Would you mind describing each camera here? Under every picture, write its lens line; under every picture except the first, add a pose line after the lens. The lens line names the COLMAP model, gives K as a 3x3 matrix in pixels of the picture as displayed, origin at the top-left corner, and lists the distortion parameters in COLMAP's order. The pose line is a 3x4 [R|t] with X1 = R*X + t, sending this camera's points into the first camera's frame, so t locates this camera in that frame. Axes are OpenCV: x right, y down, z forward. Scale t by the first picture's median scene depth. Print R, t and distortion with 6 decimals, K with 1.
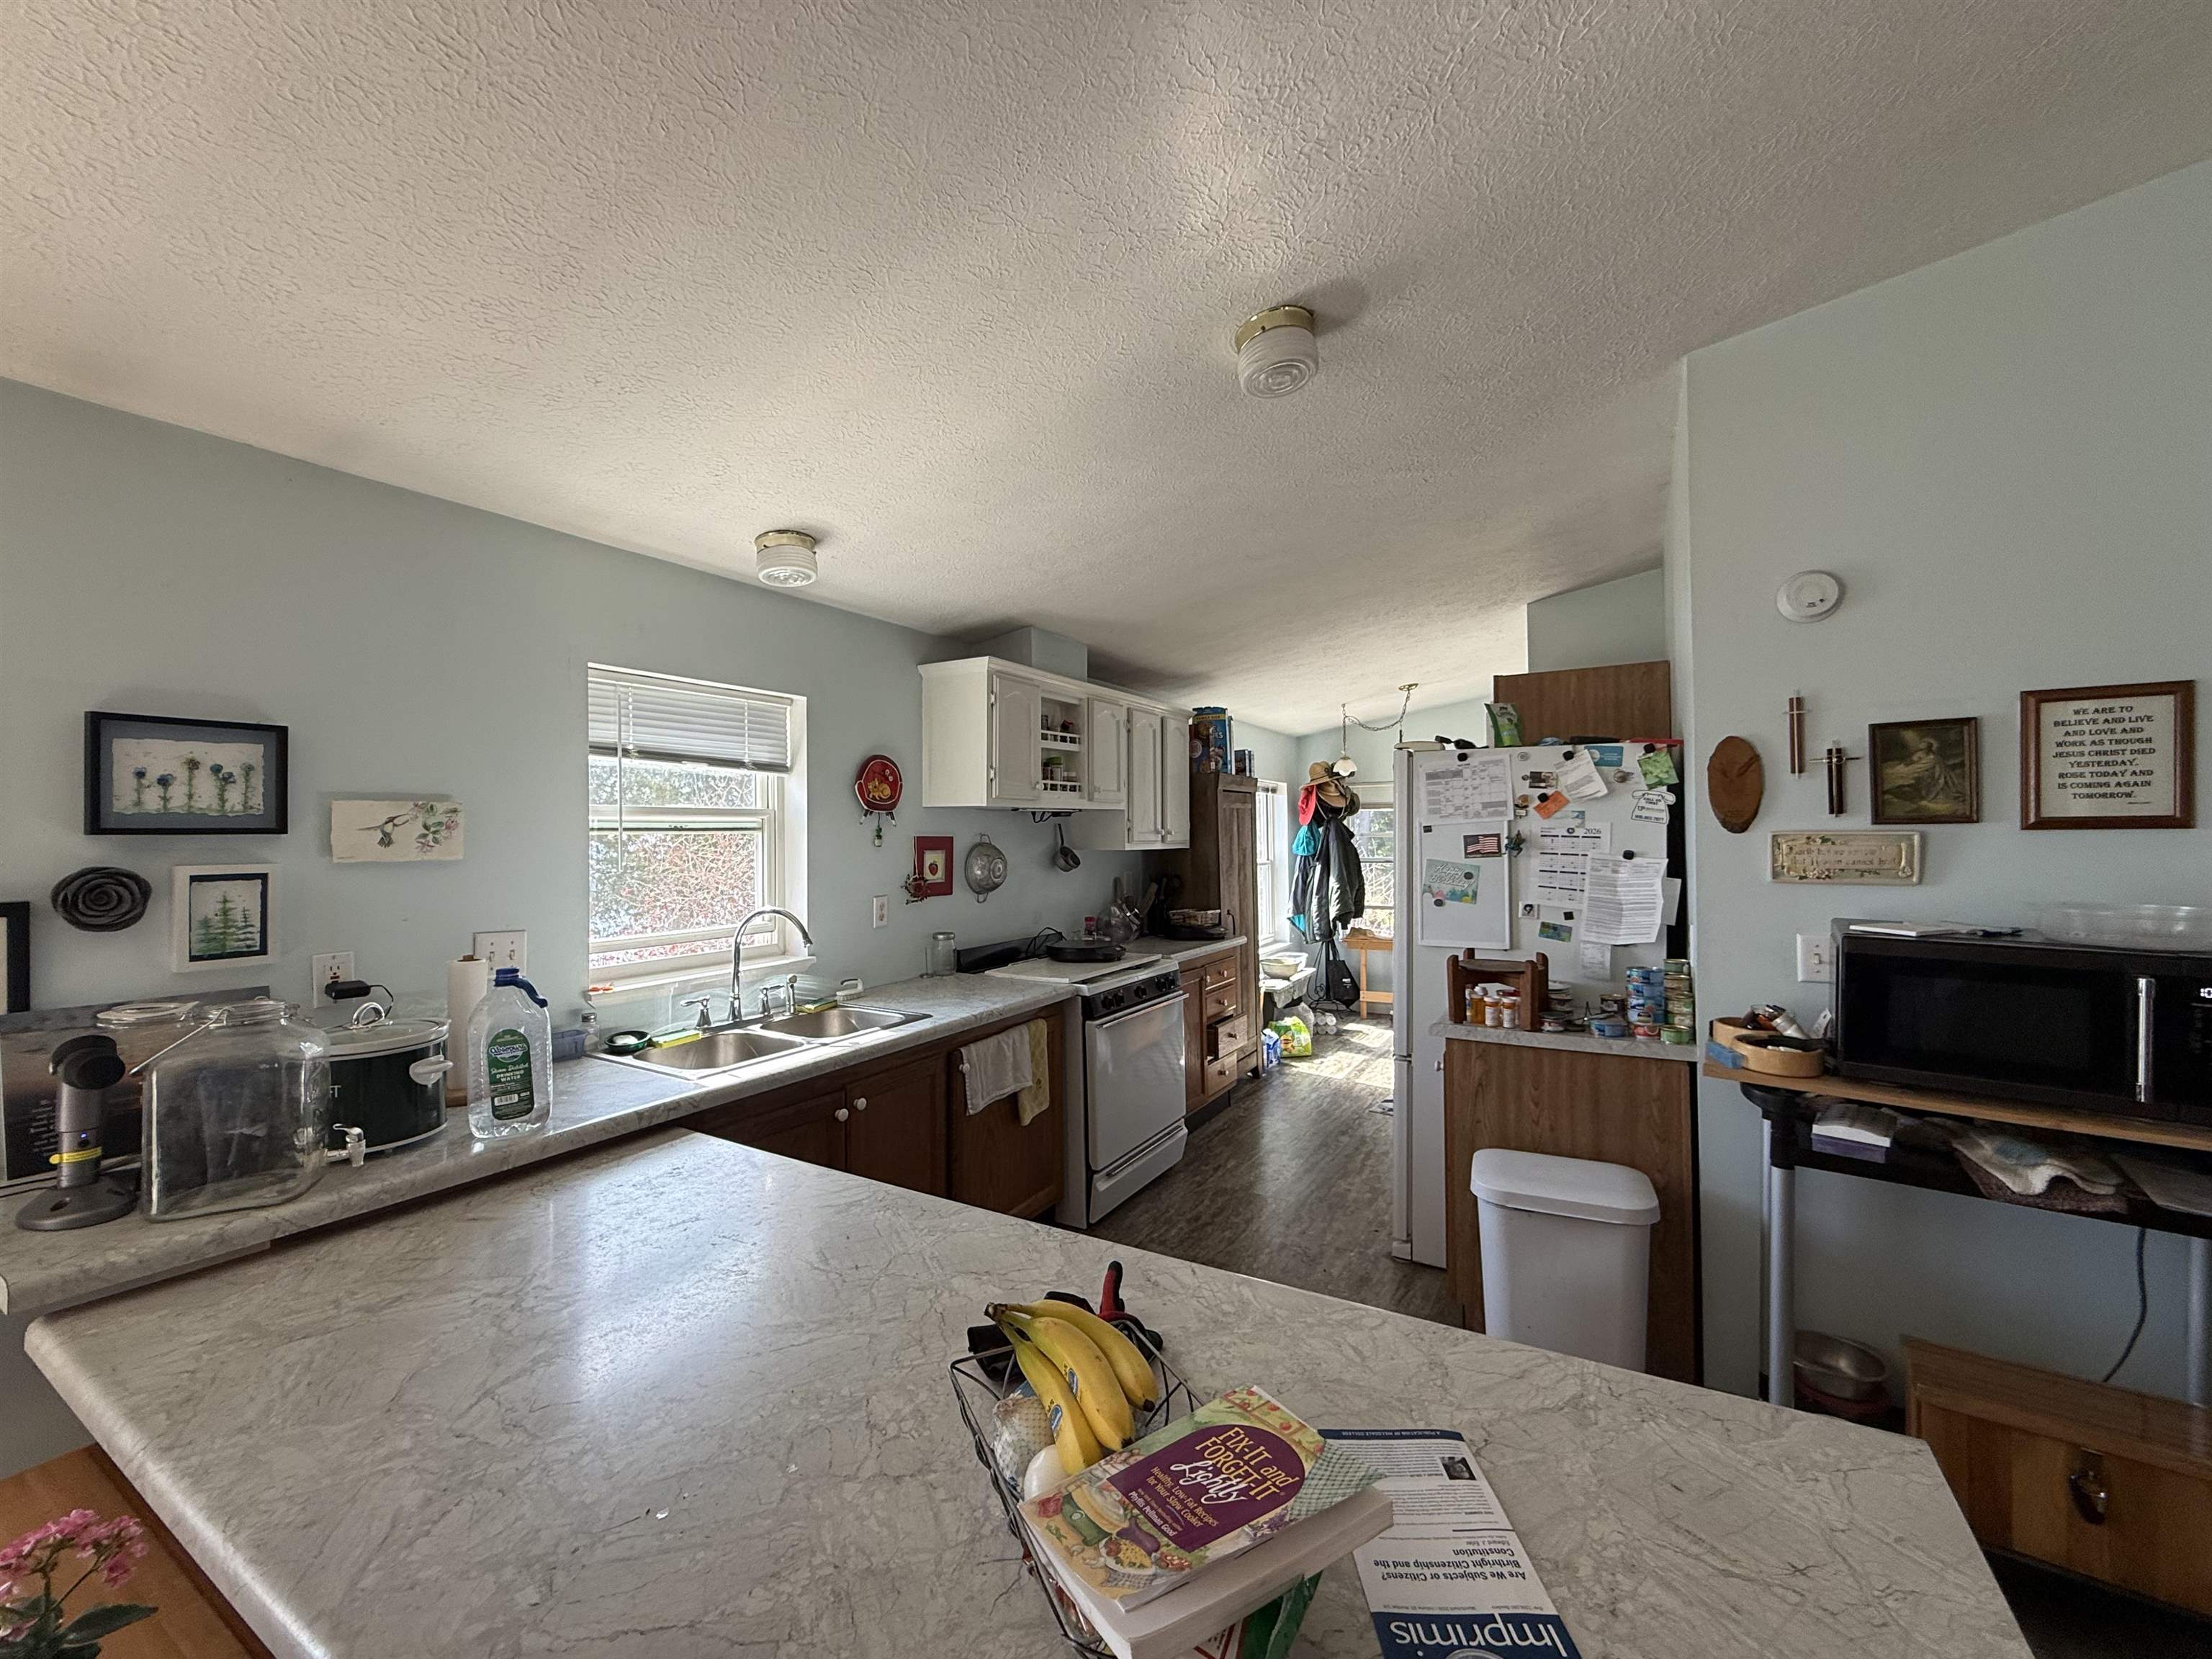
lens RADIAL K [[881.1, 0, 1103.6], [0, 881.1, 828.4], [0, 0, 1]] dist [0.002303, 0.000130]
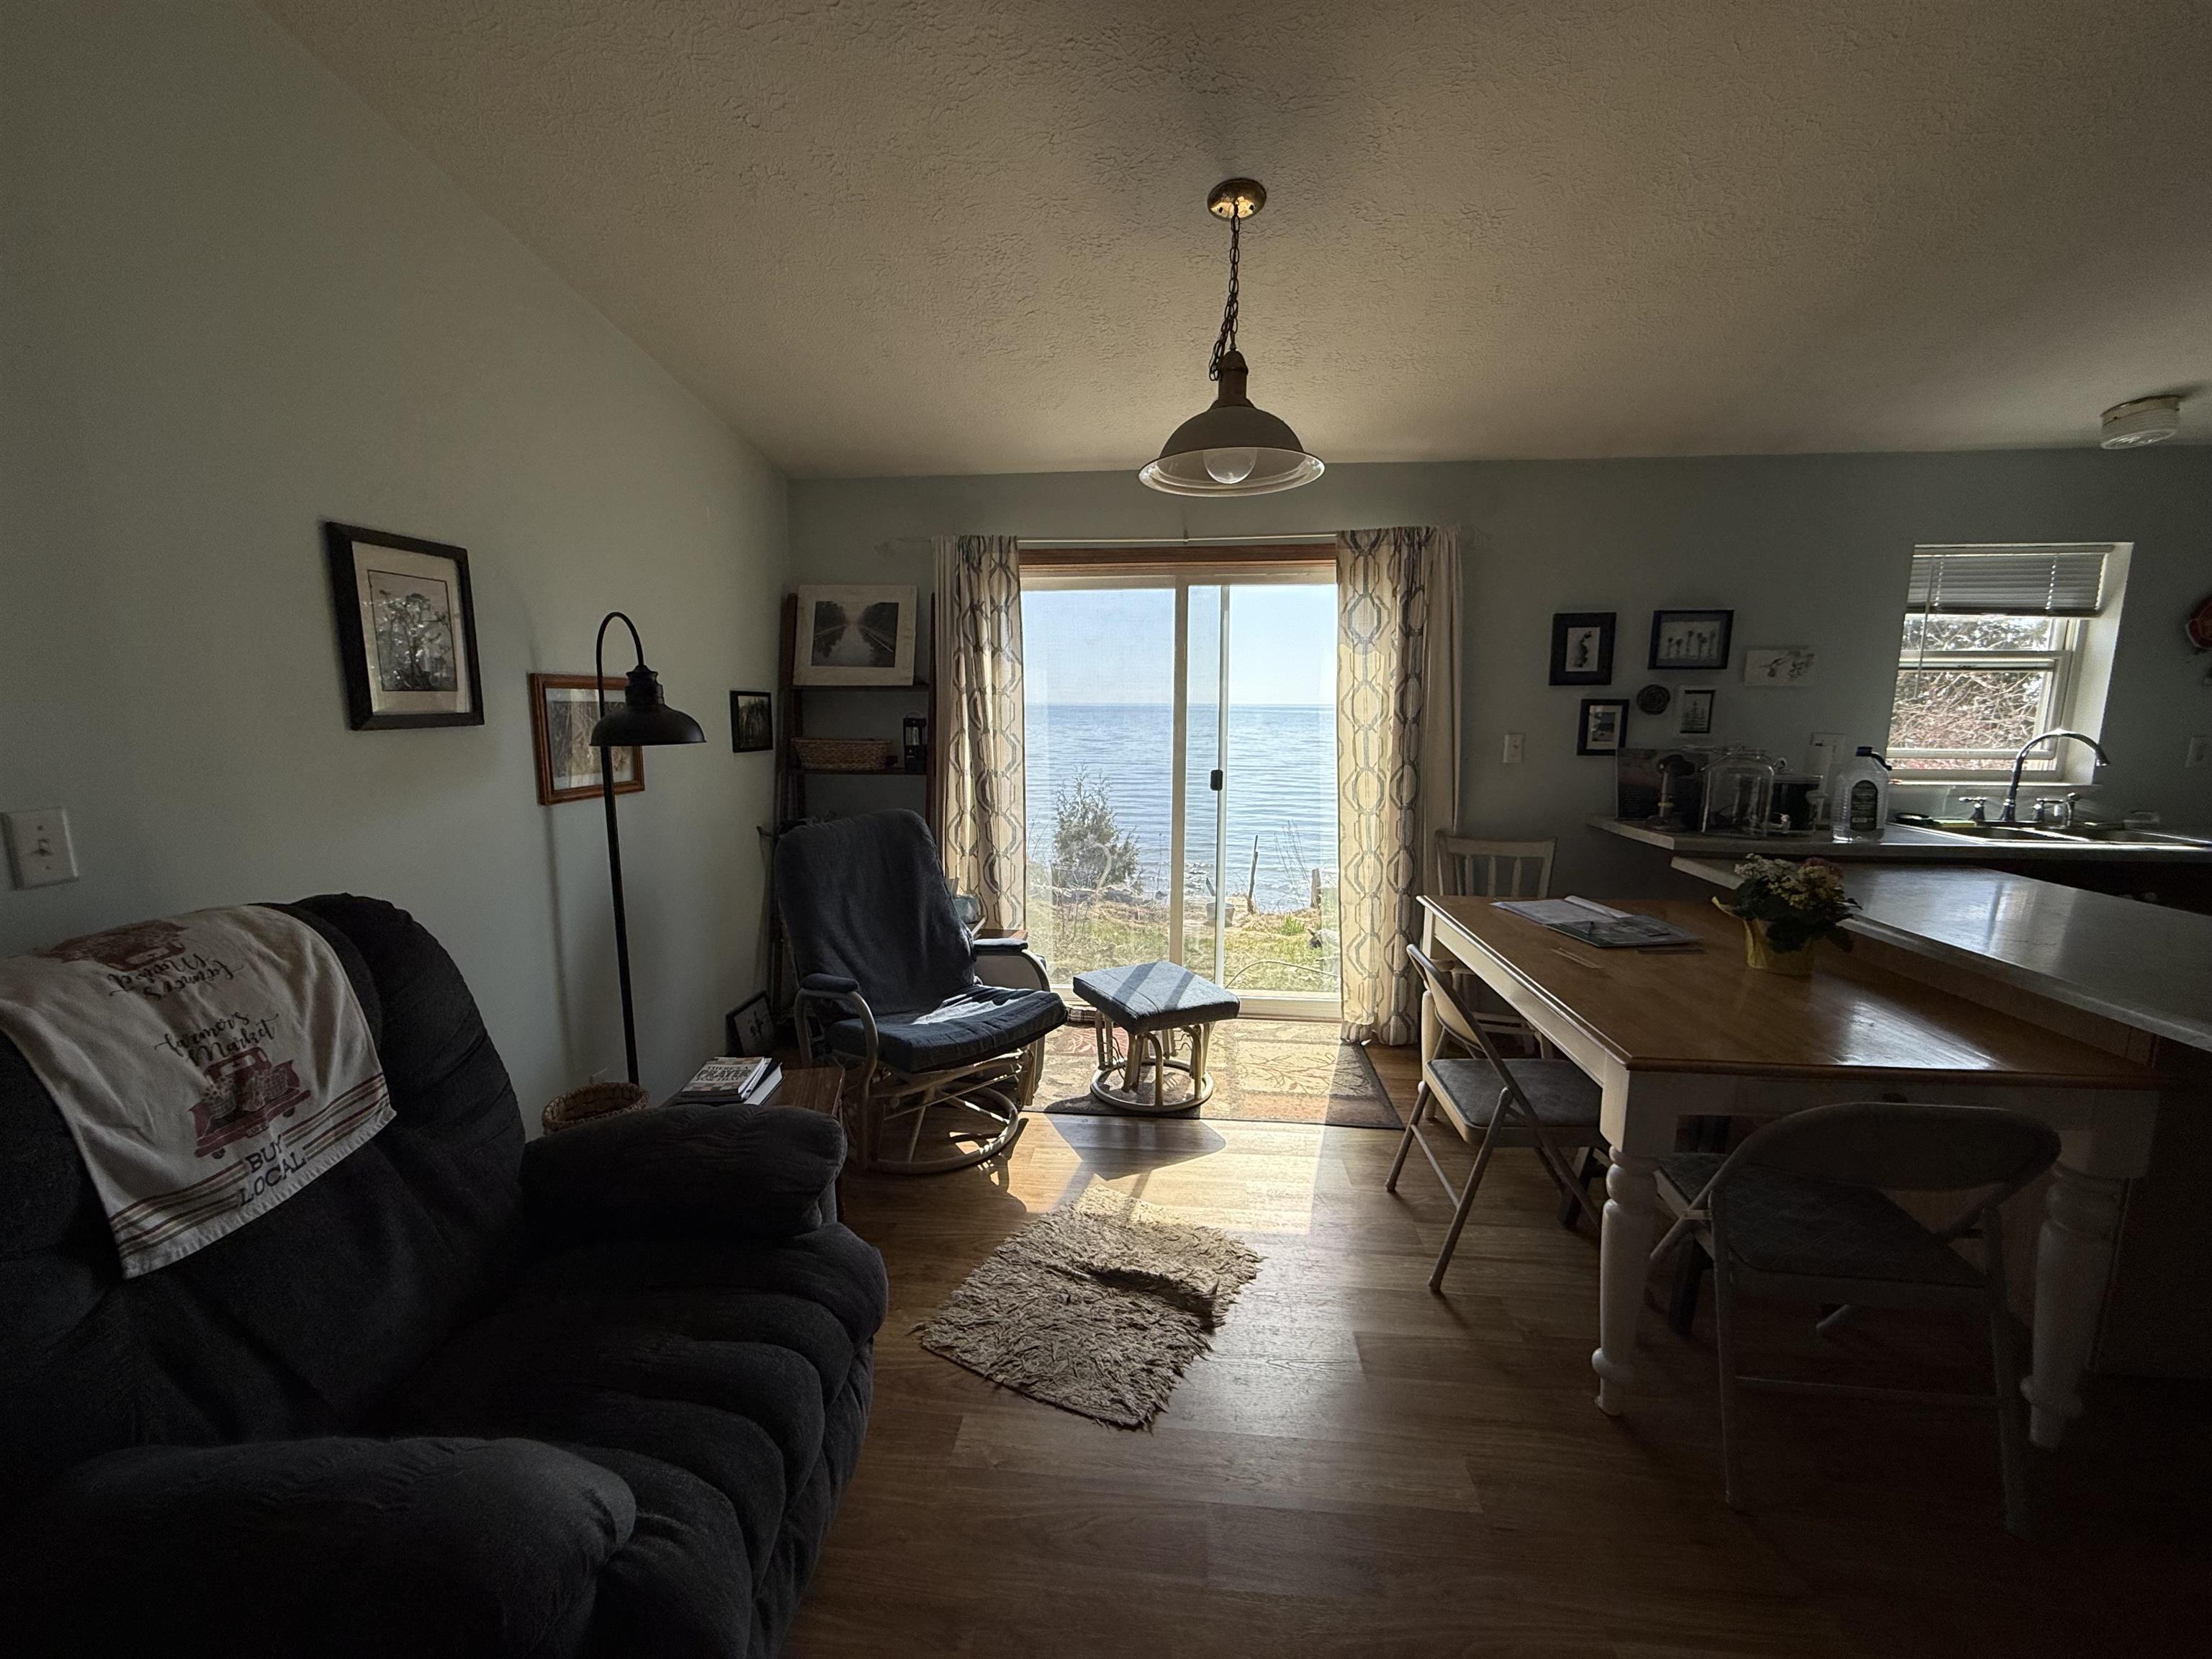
lens RADIAL K [[881.1, 0, 1098.5], [0, 881.1, 827.0], [0, 0, 1]] dist [0.002303, 0.000130]
pose [[0.429438, 0.136098, -0.892783, 0.205395], [-0.004372, 0.988881, 0.148645, 0.062338], [0.903086, -0.059931, 0.425258, -0.972404]]
